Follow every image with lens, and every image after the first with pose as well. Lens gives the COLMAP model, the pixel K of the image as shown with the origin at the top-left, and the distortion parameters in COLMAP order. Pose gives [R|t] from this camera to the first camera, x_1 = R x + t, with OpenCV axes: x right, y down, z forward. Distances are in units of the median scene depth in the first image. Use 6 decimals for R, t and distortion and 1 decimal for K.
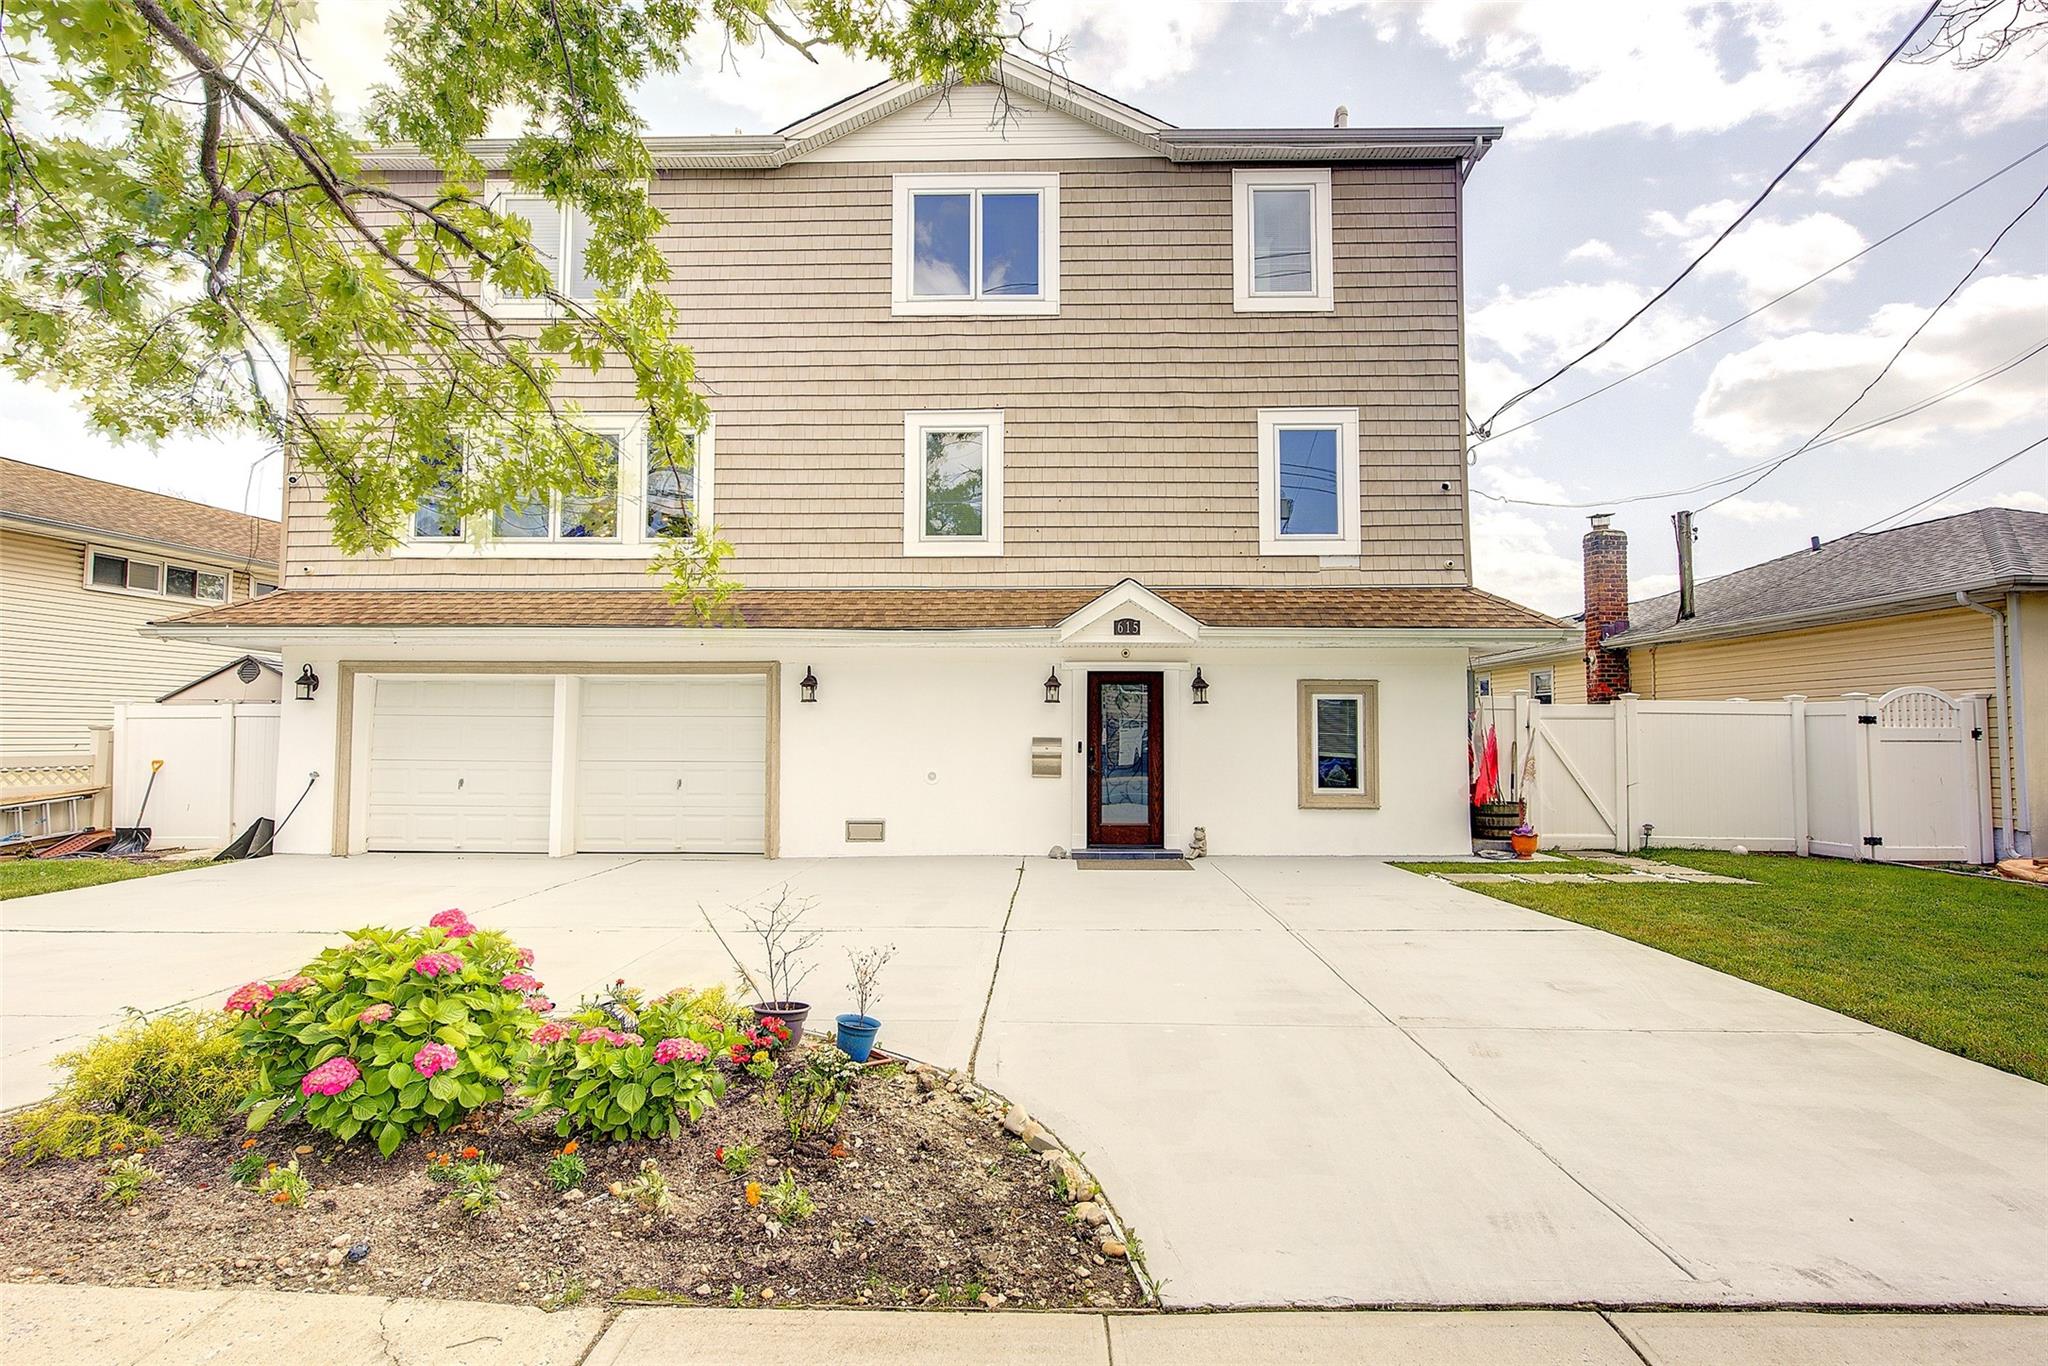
lens RADIAL K [[783.5, 0, 1028.4], [0, 783.5, 690.6], [0, 0, 1]] dist [-0.001468, -0.000026]
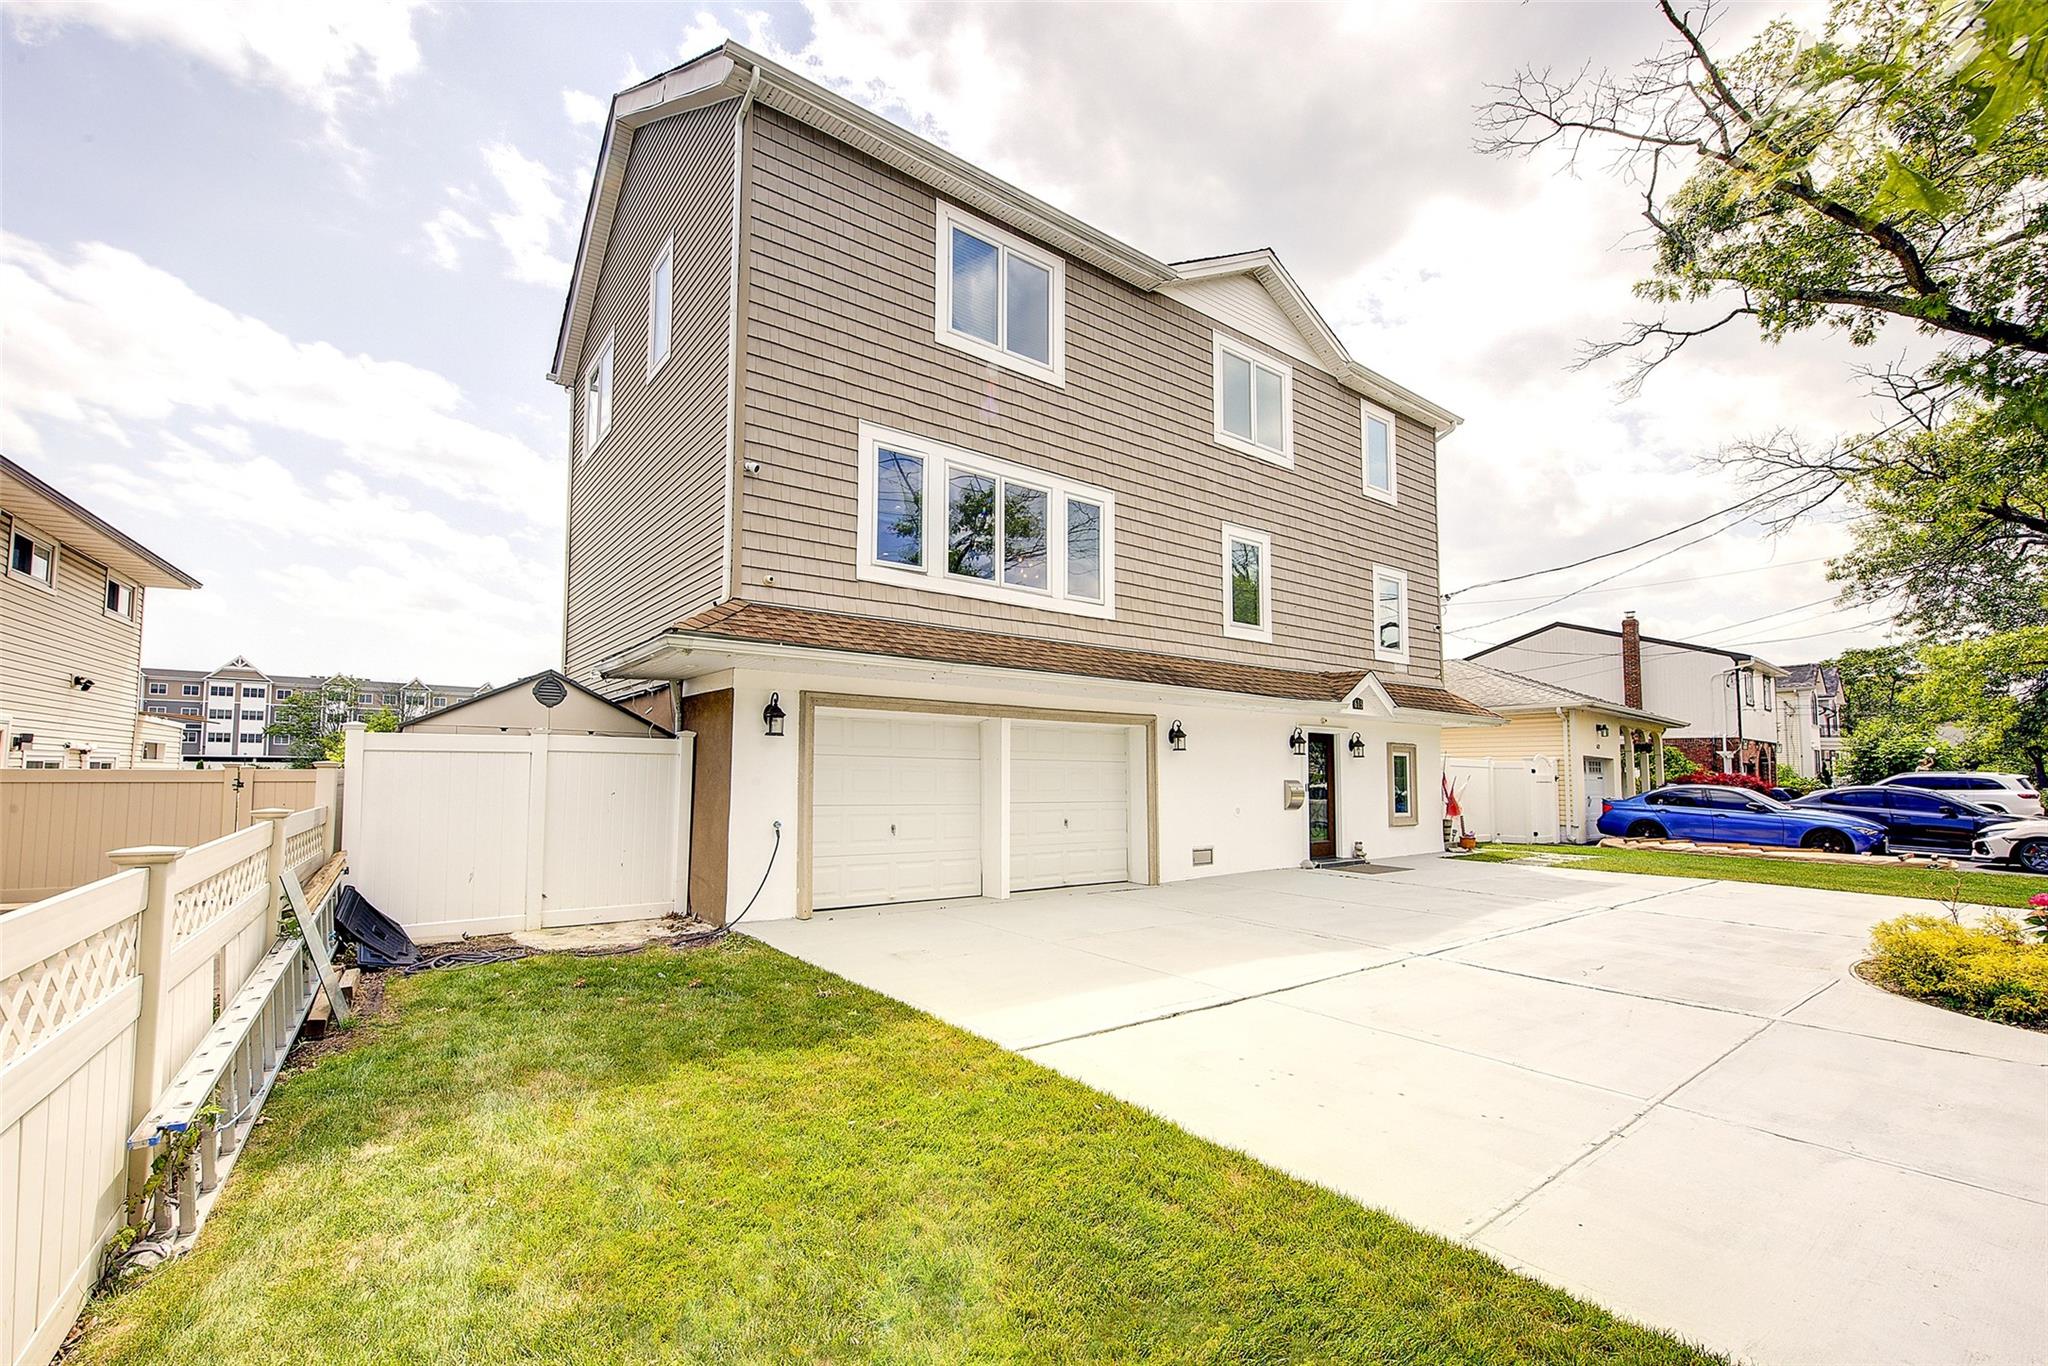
lens RADIAL K [[984.1, 0, 1024.0], [0, 984.1, 683.0], [0, 0, 1]] dist [0.000865, 0.000013]
pose [[0.745275, 0.065560, 0.663527, -1.446585], [-0.042515, 0.997802, -0.050836, -0.002147], [-0.665401, 0.009677, 0.746423, 0.033078]]
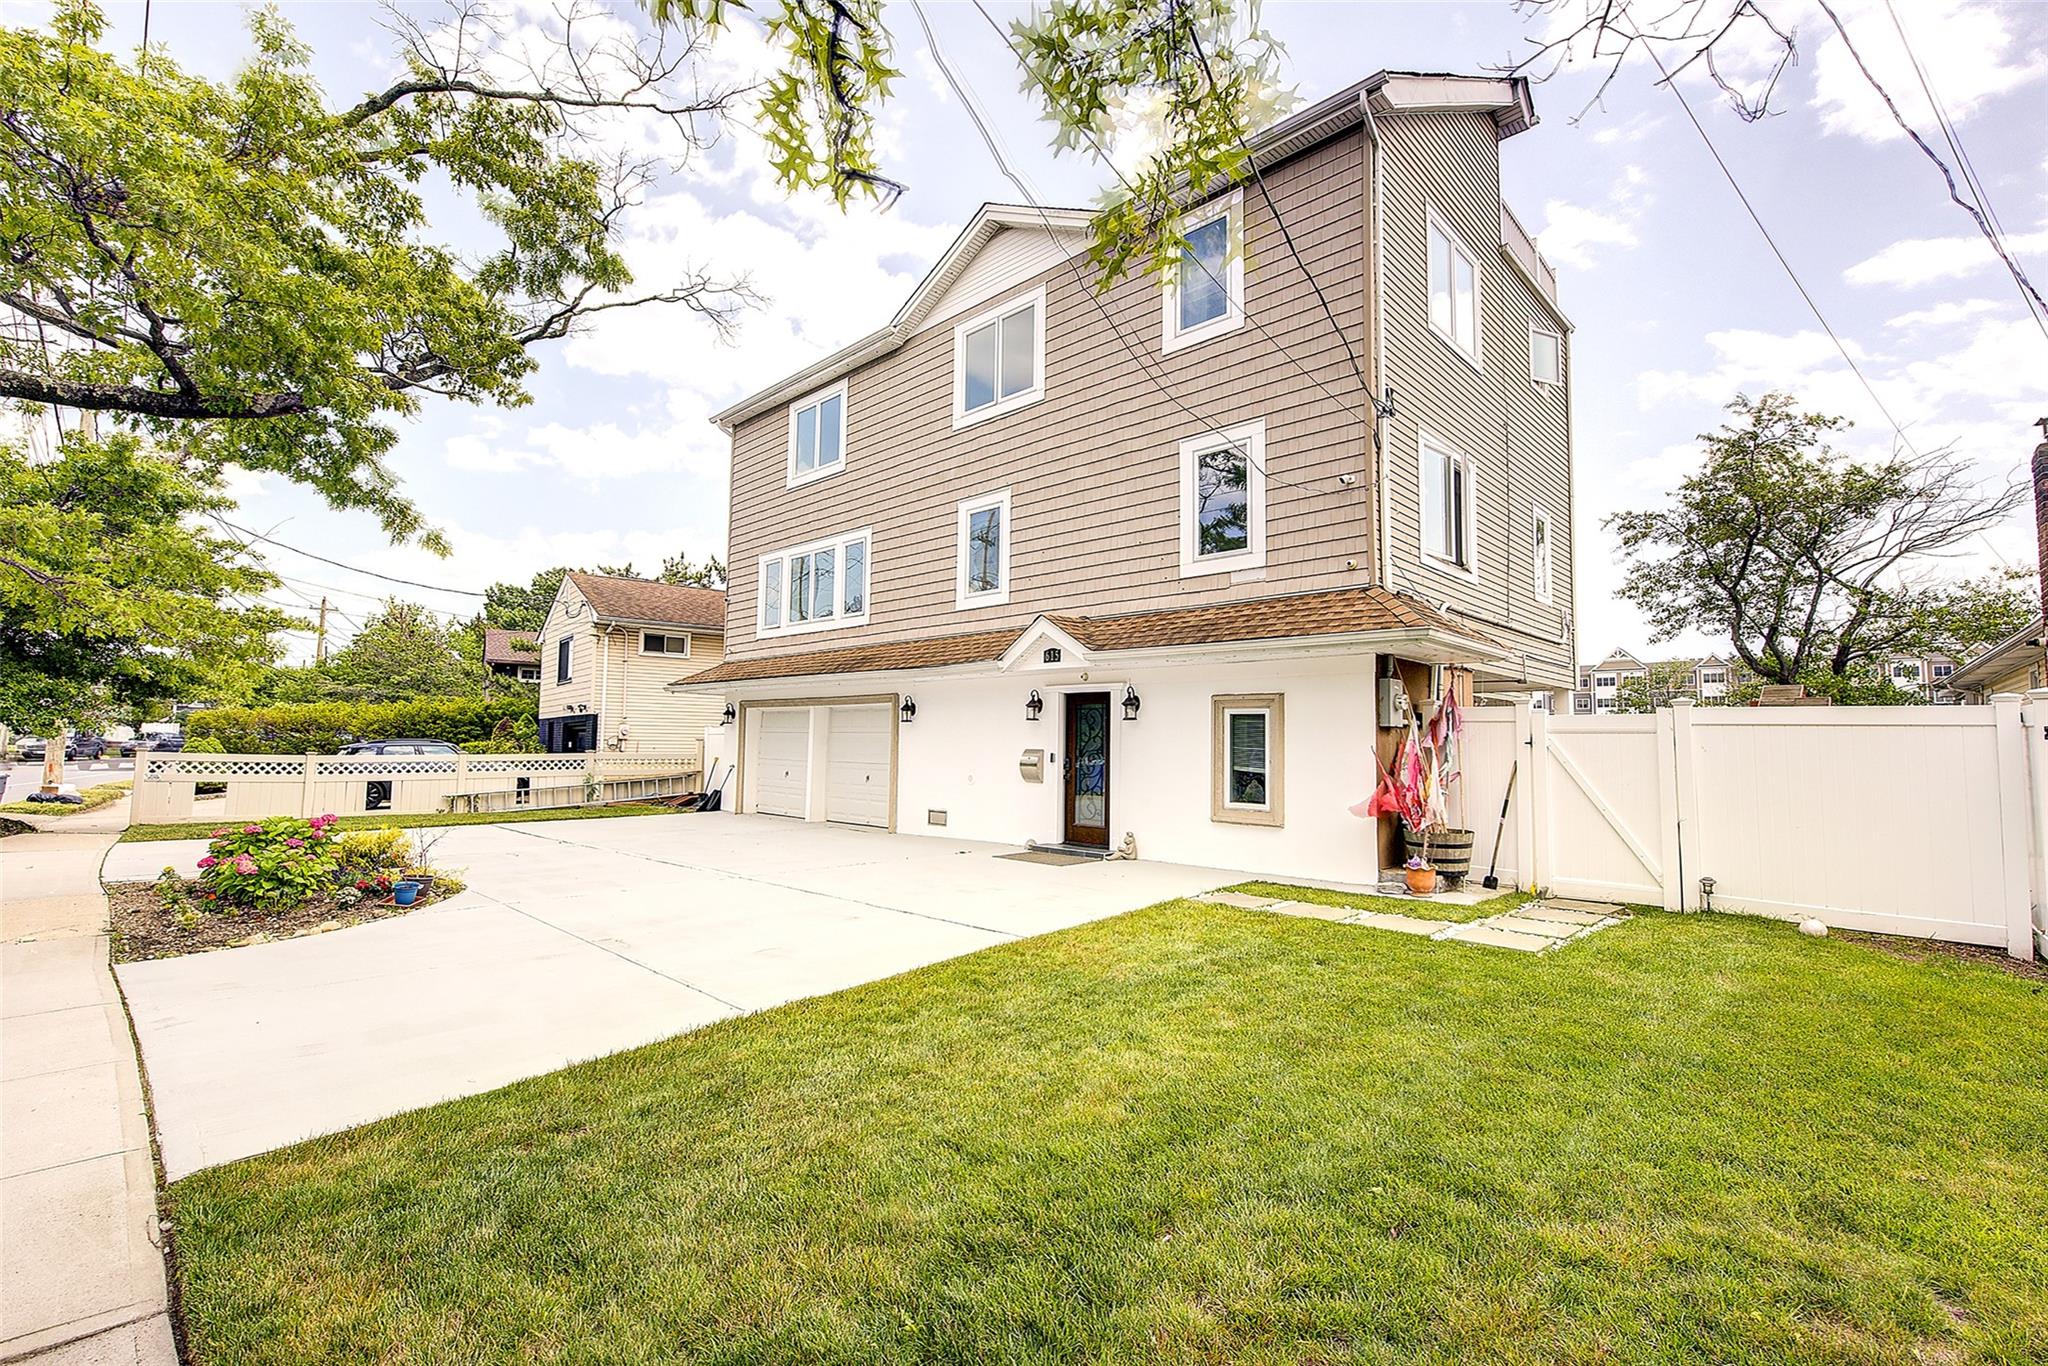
lens RADIAL K [[885.7, 0, 1020.2], [0, 885.7, 670.1], [0, 0, 1]] dist [-0.014489, -0.000080]
pose [[0.731886, -0.050617, -0.679544, 0.933107], [0.026073, 0.998587, -0.046300, 0.000606], [0.680928, 0.016168, 0.732172, -0.019346]]
